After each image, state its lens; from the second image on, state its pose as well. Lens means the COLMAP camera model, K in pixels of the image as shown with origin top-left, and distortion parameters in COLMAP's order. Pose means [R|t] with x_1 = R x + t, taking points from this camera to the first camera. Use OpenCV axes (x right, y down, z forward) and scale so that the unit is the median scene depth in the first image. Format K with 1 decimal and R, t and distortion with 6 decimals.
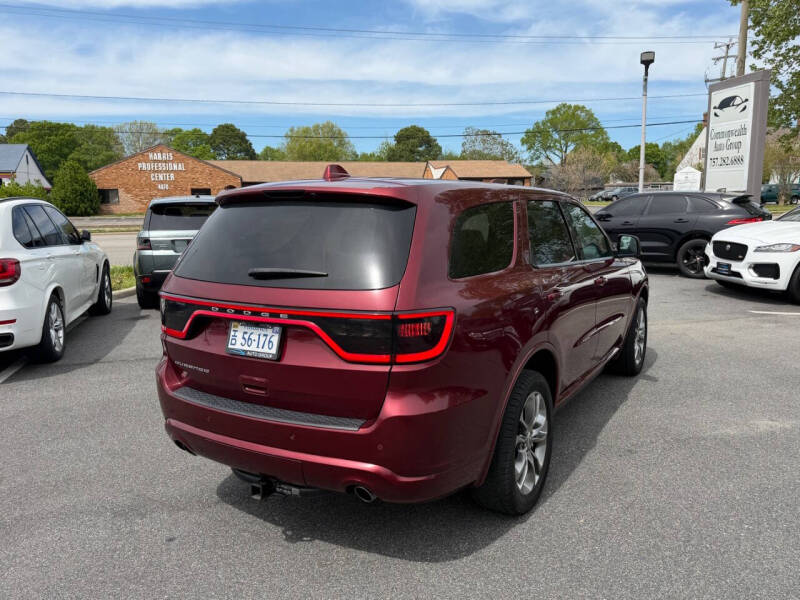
lens RADIAL K [[631.1, 0, 404.6], [0, 631.1, 296.0], [0, 0, 1]] dist [0.089487, -0.136620]
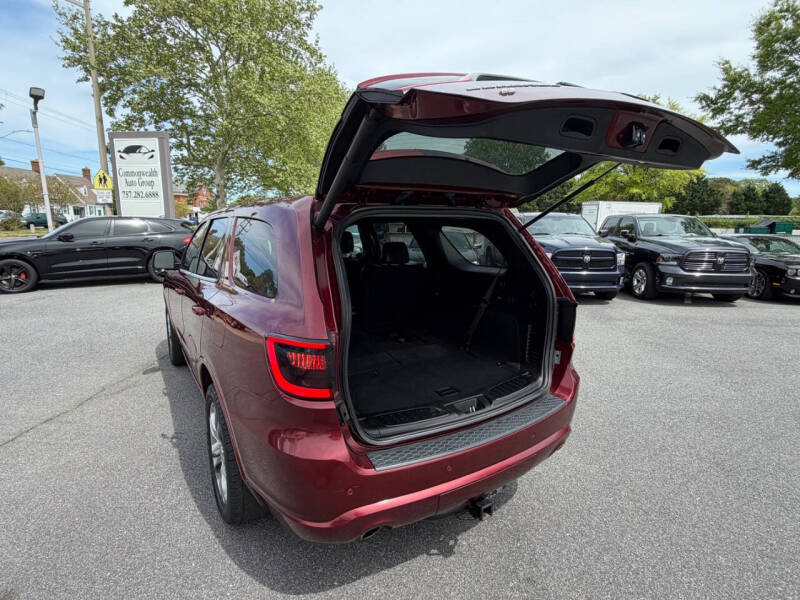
lens RADIAL K [[419.2, 0, 400.0], [0, 419.2, 300.0], [0, 0, 1]] dist [0.002912, -0.001717]
pose [[0.284435, -0.157939, 0.945596, -0.197602], [0.133509, 0.983251, 0.124069, -0.030800], [-0.949354, 0.090956, 0.300757, 0.239705]]
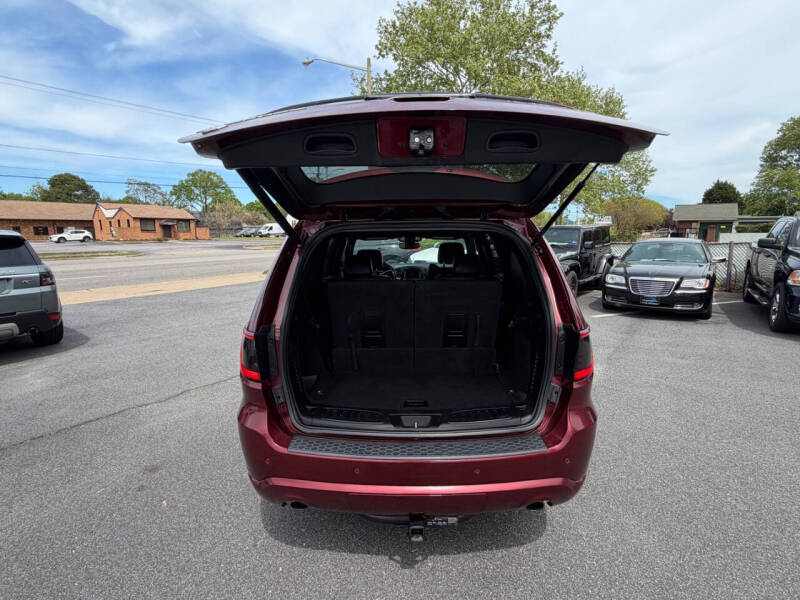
lens RADIAL K [[407.4, 0, 402.4], [0, 407.4, 300.7], [0, 0, 1]] dist [0.004196, 0.001273]
pose [[0.765648, -0.098209, 0.635719, -0.151349], [0.094307, 0.994736, 0.040091, -0.021414], [-0.636309, 0.029257, 0.770879, 0.164371]]
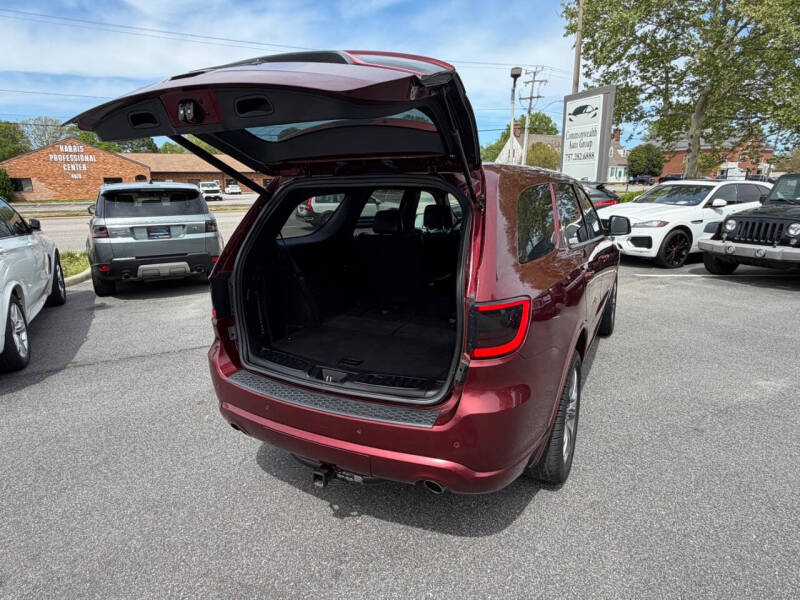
lens RADIAL K [[482.1, 0, 401.8], [0, 482.1, 296.5], [0, 0, 1]] dist [0.002315, 0.000322]
pose [[0.973260, -0.052049, 0.223732, -0.081360], [0.035747, 0.996443, 0.076311, -0.014391], [-0.226908, -0.066272, 0.971659, 0.107446]]
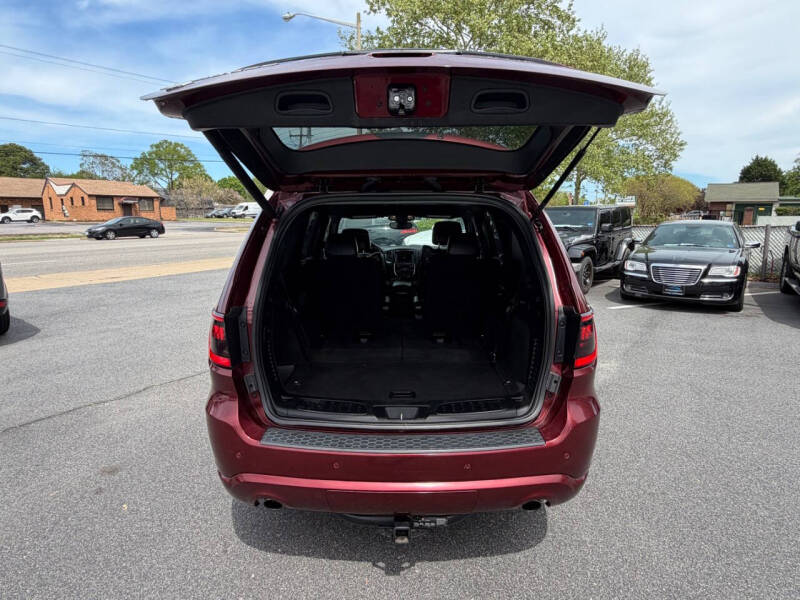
lens RADIAL K [[465.0, 0, 398.2], [0, 465.0, 296.2], [0, 0, 1]] dist [0.005324, 0.000966]
pose [[0.763879, -0.100243, 0.637526, -0.152738], [0.089364, 0.994776, 0.049340, -0.018050], [-0.639142, 0.019282, 0.768847, 0.159080]]
